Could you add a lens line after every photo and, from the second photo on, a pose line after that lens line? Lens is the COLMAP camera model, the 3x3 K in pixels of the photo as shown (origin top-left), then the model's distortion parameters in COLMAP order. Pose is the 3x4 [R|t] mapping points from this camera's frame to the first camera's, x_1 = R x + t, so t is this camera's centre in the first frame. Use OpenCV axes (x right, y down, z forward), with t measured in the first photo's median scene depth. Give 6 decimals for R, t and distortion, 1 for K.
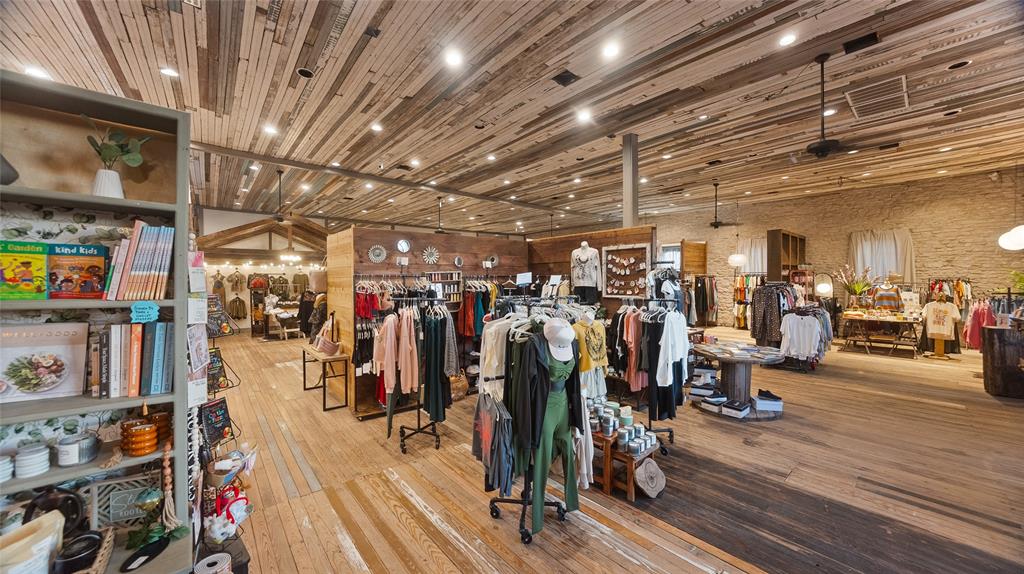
lens RADIAL K [[371.9, 0, 521.6], [0, 371.9, 282.6], [0, 0, 1]] dist [-0.023856, 0.001789]
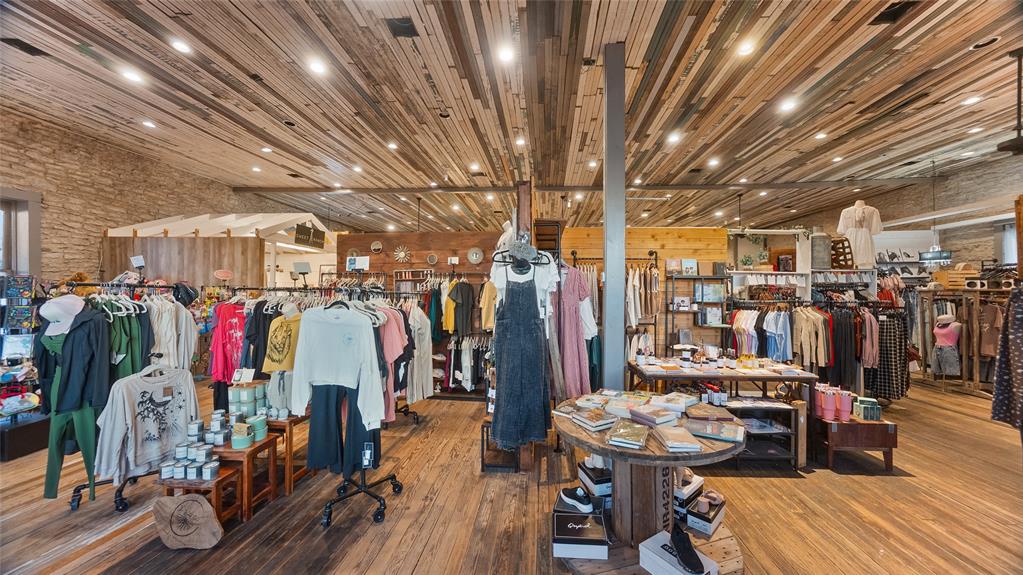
lens RADIAL K [[371.5, 0, 509.9], [0, 371.5, 284.6], [0, 0, 1]] dist [-0.023856, 0.001789]
pose [[0.694683, -0.006358, -0.719288, 0.505656], [-0.011134, 0.999746, -0.019590, 0.018763], [0.719230, 0.021618, 0.694436, 0.359322]]
